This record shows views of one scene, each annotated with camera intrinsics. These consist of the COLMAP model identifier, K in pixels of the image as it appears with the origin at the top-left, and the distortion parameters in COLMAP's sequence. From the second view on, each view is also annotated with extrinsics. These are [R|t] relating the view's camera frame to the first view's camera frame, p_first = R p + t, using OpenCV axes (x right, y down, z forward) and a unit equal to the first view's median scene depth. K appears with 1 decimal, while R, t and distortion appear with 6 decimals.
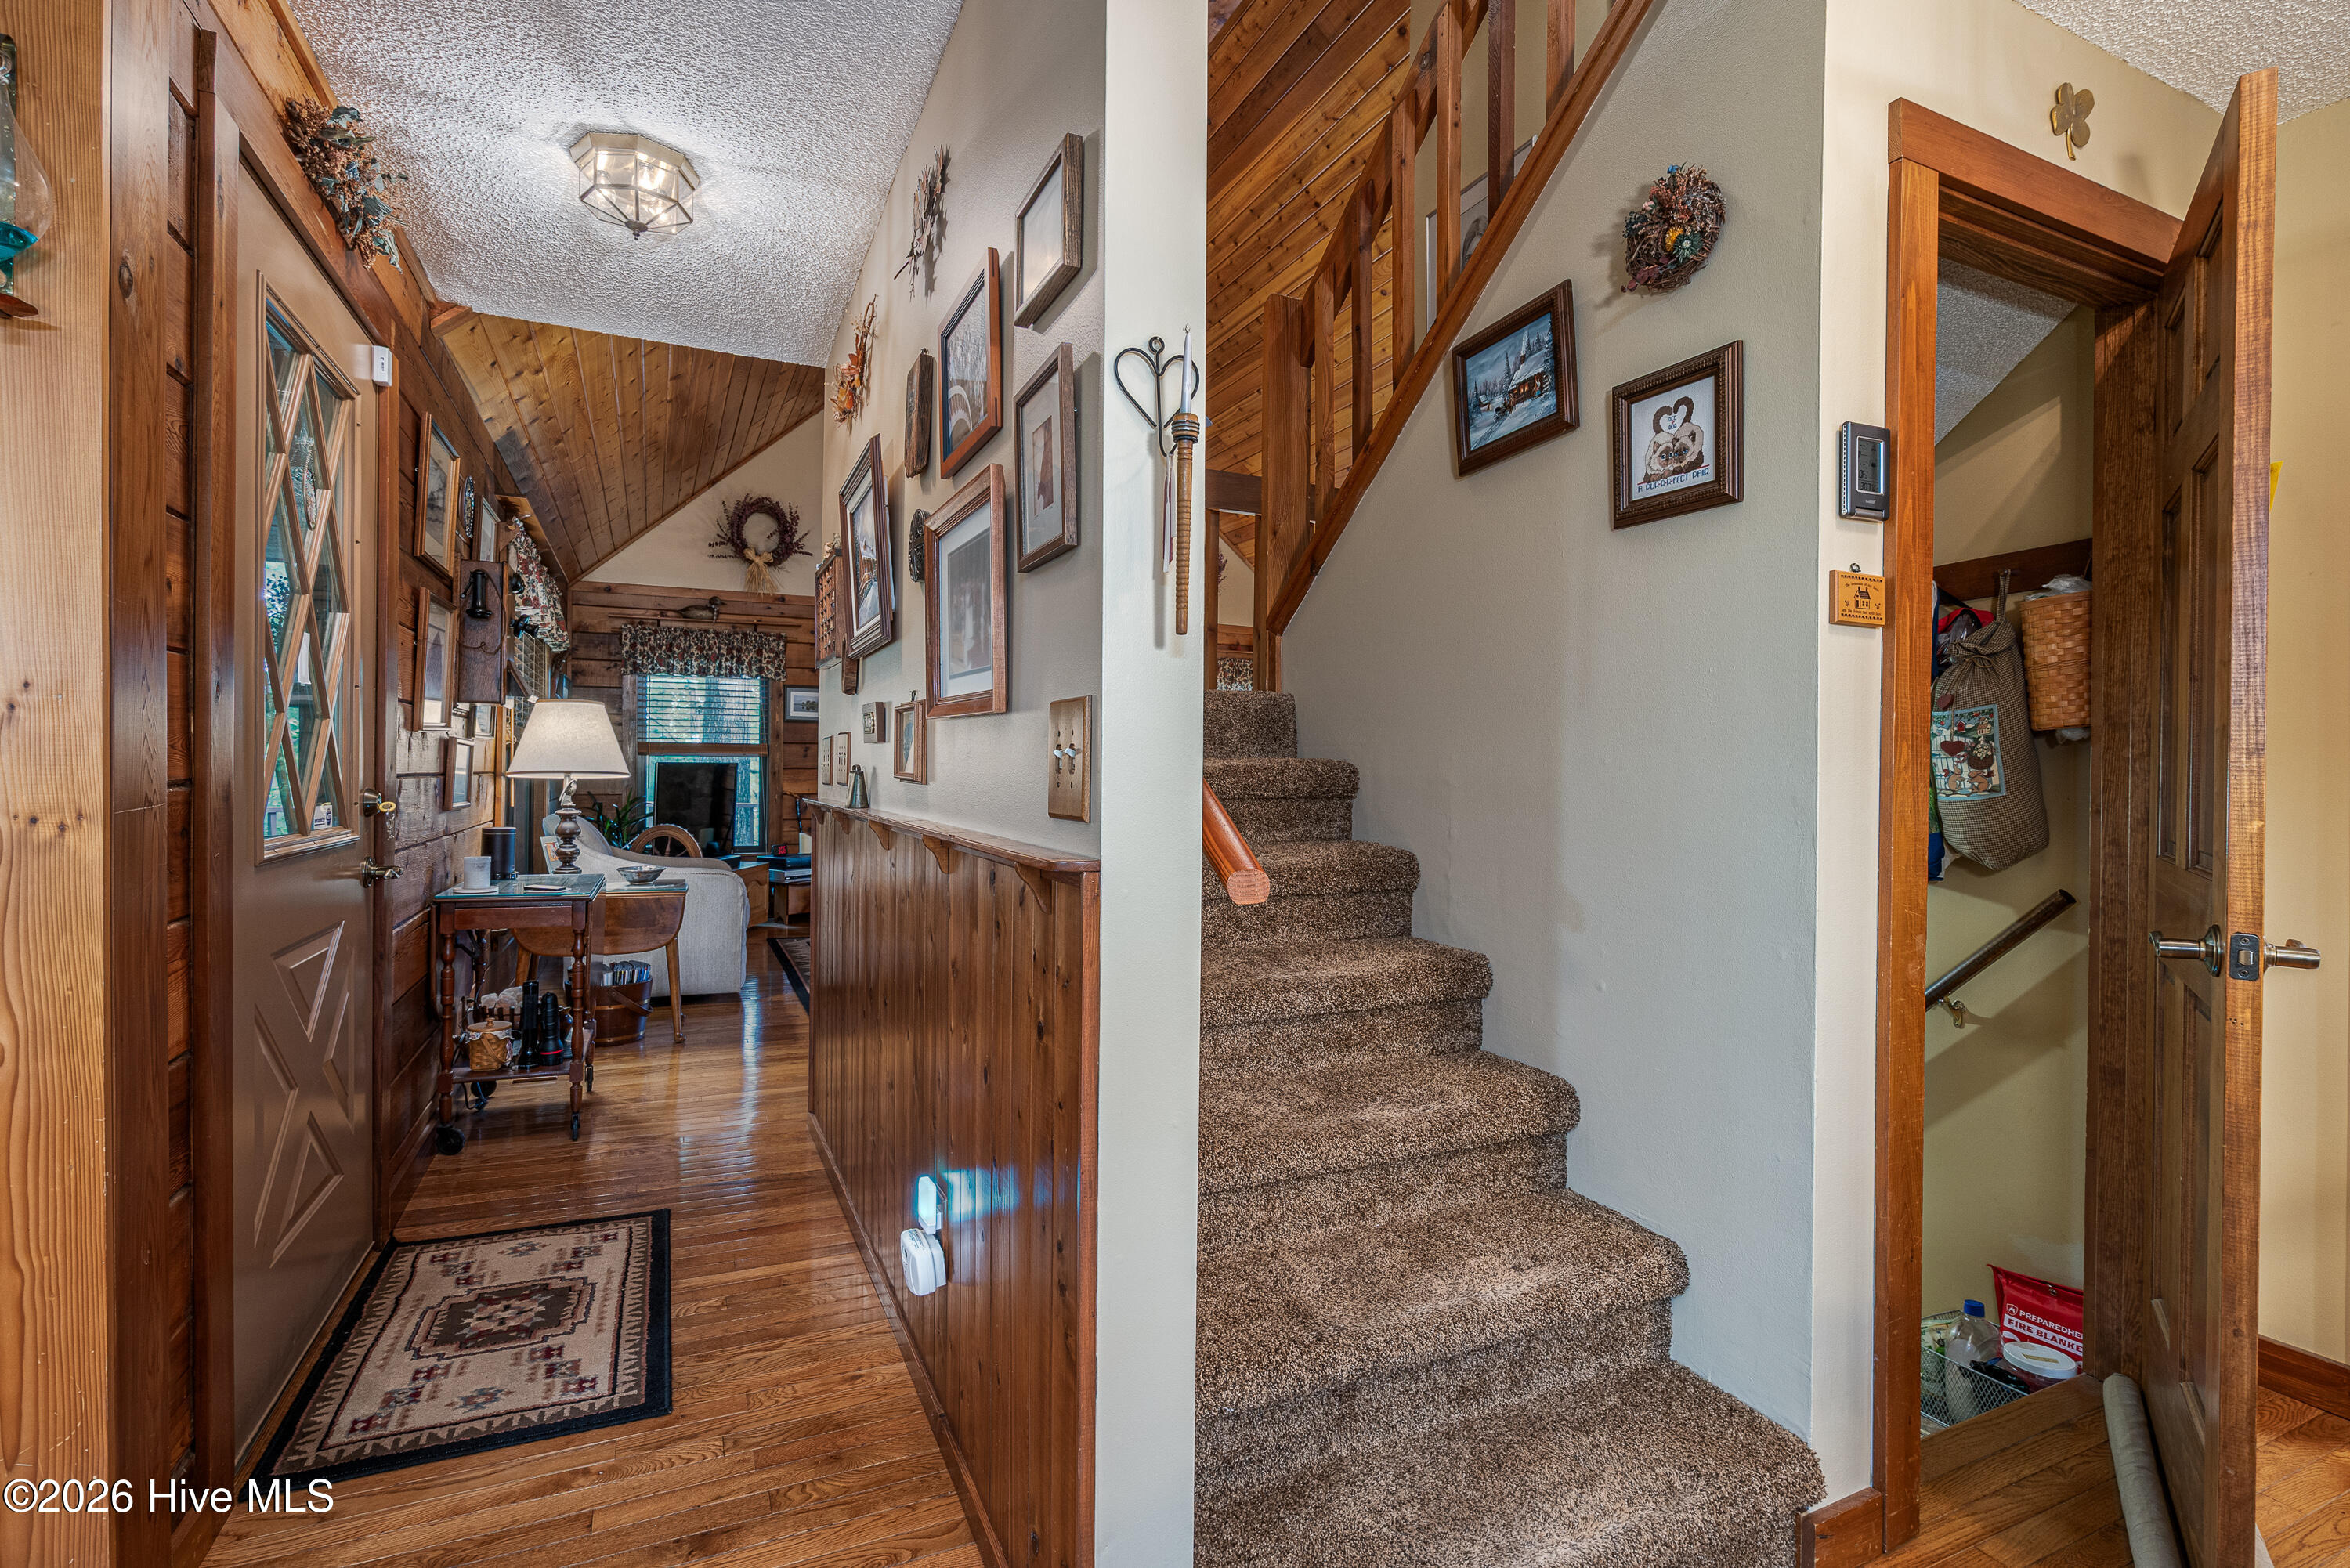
lens RADIAL K [[1082.6, 0, 1157.0], [0, 1082.6, 785.5], [0, 0, 1]] dist [-0.009692, 0.002135]
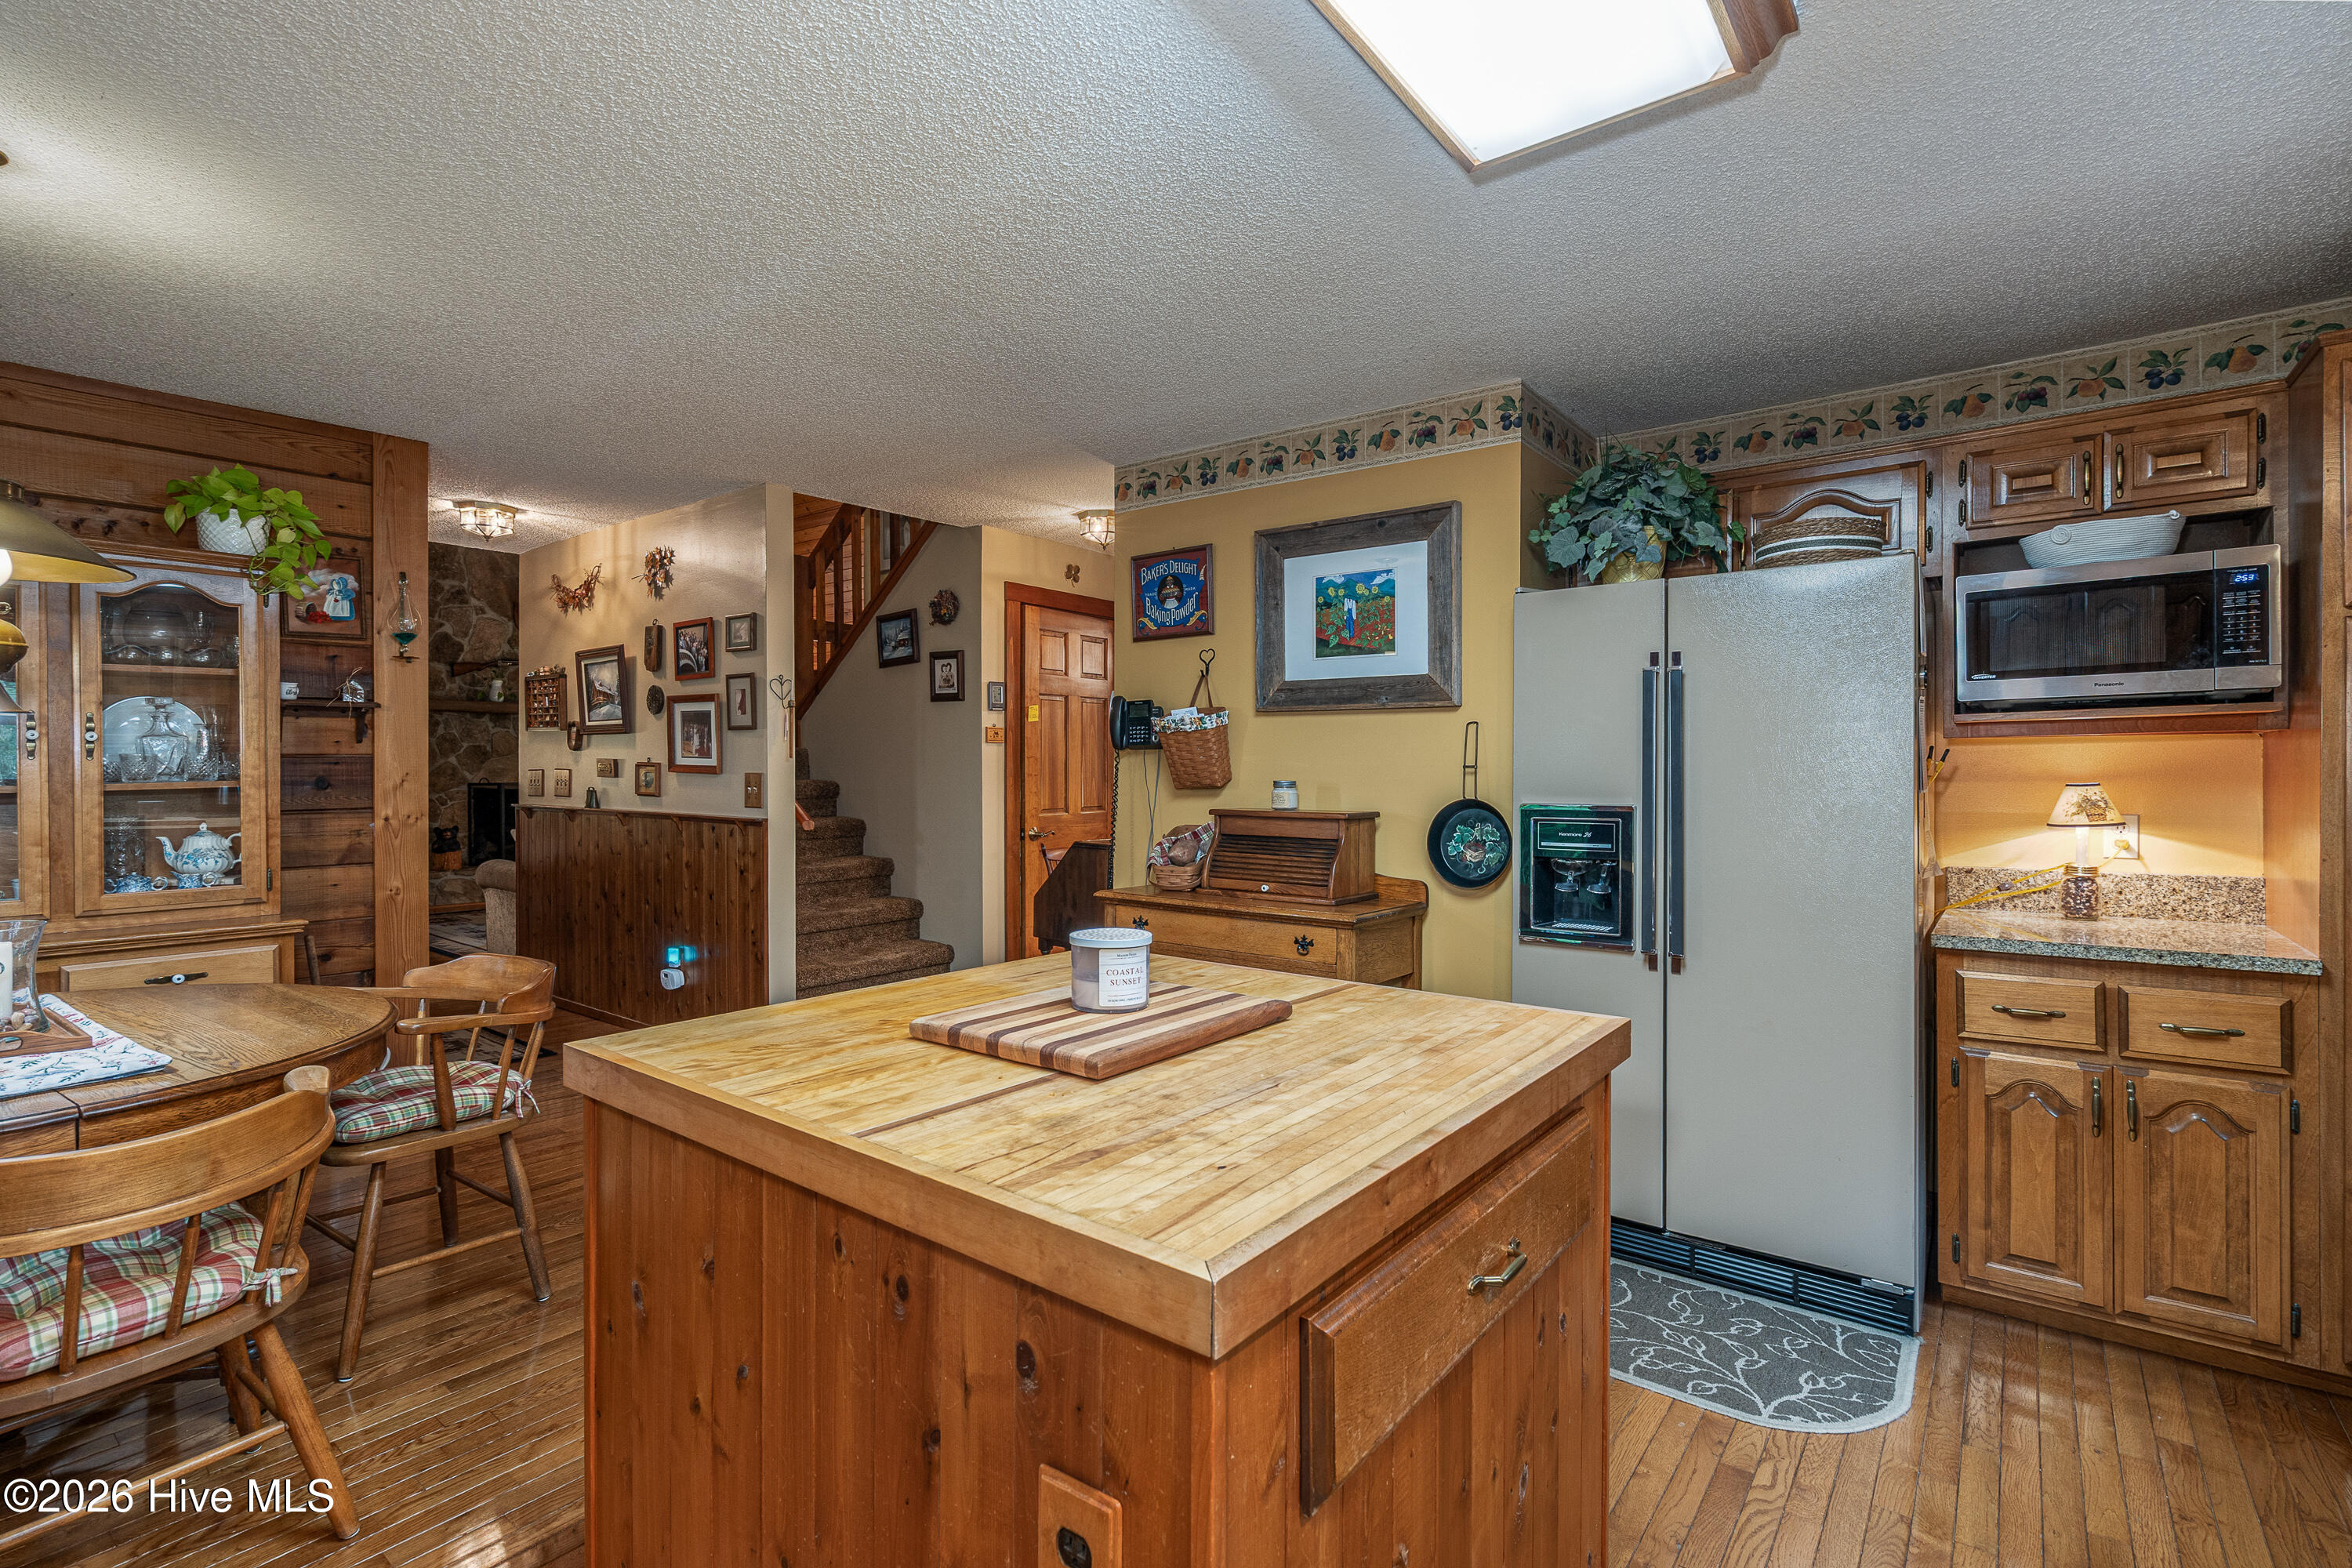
lens RADIAL K [[1083.6, 0, 1161.7], [0, 1083.6, 774.6], [0, 0, 1]] dist [-0.009692, 0.002135]
pose [[0.889981, -0.012305, 0.455832, -0.312459], [0.013459, 0.999909, 0.000716, -0.037009], [-0.455800, 0.005498, 0.890065, -1.680150]]
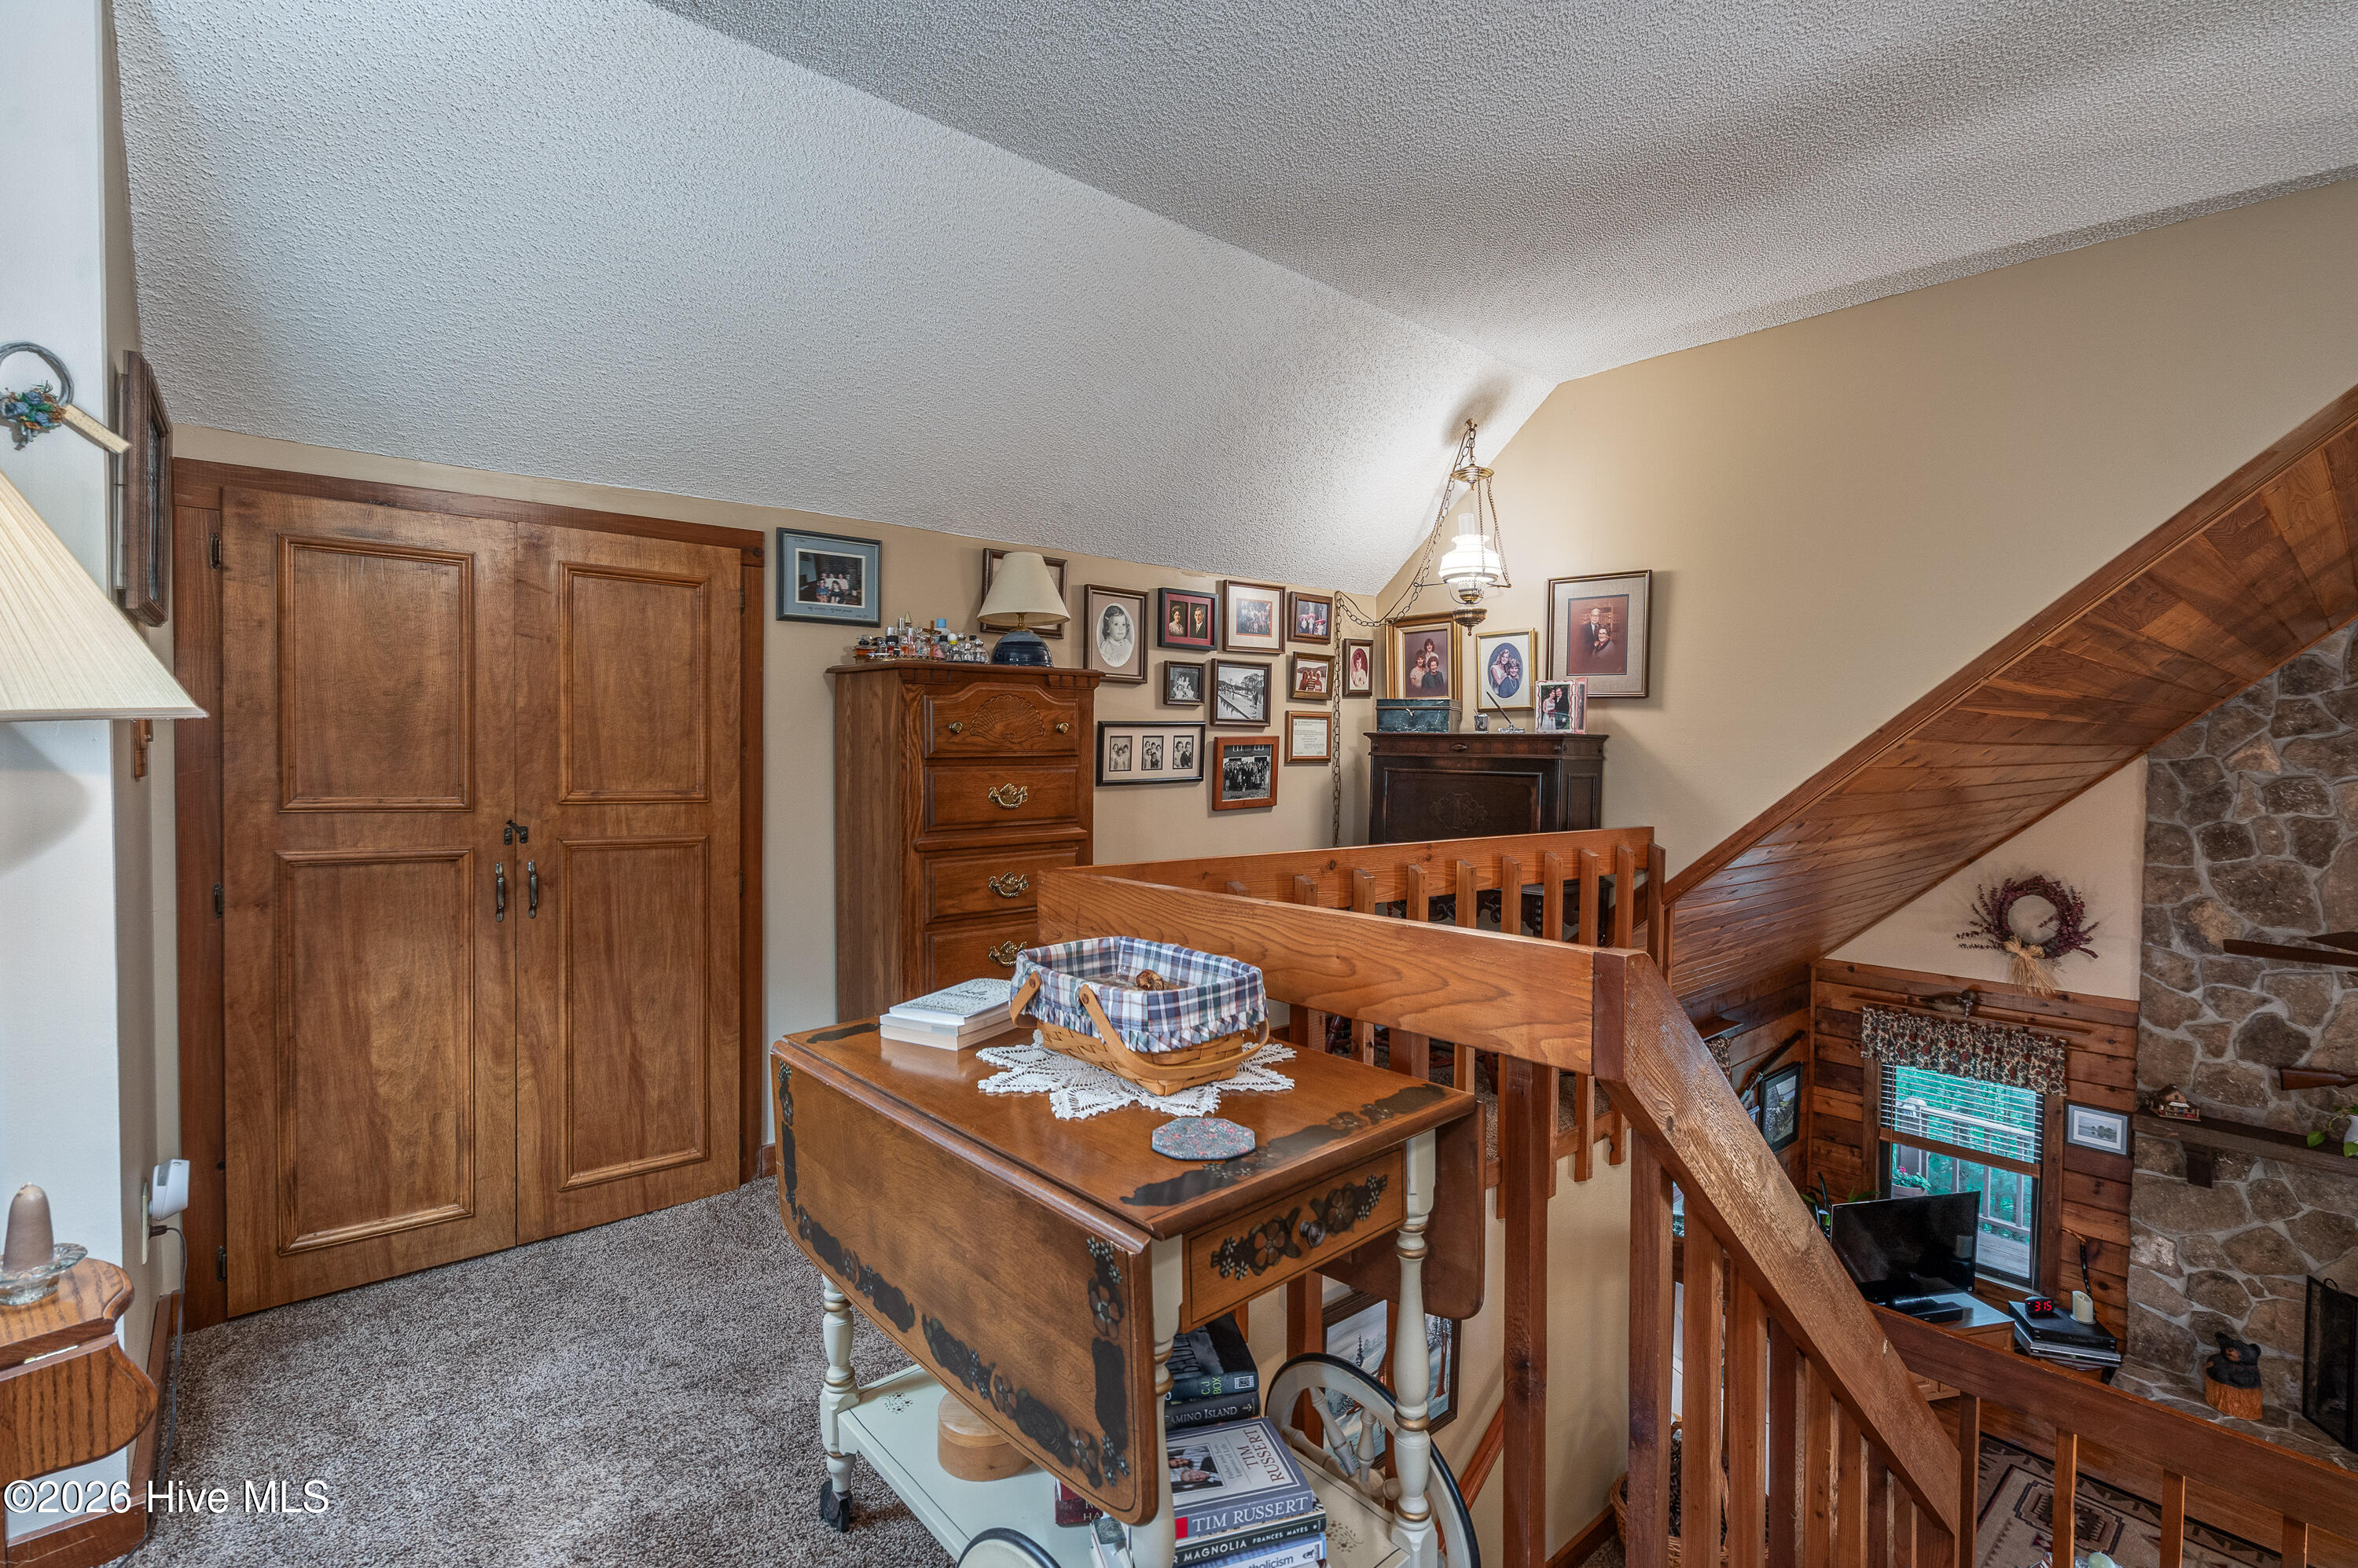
lens RADIAL K [[1086.3, 0, 1170.9], [0, 1086.3, 772.7], [0, 0, 1]] dist [-0.009692, 0.002135]
pose [[0.284631, 0.021215, -0.958402, 0.977983], [-0.015528, 0.999726, 0.017518, -1.383970], [0.958511, 0.009895, 0.284882, 0.443469]]
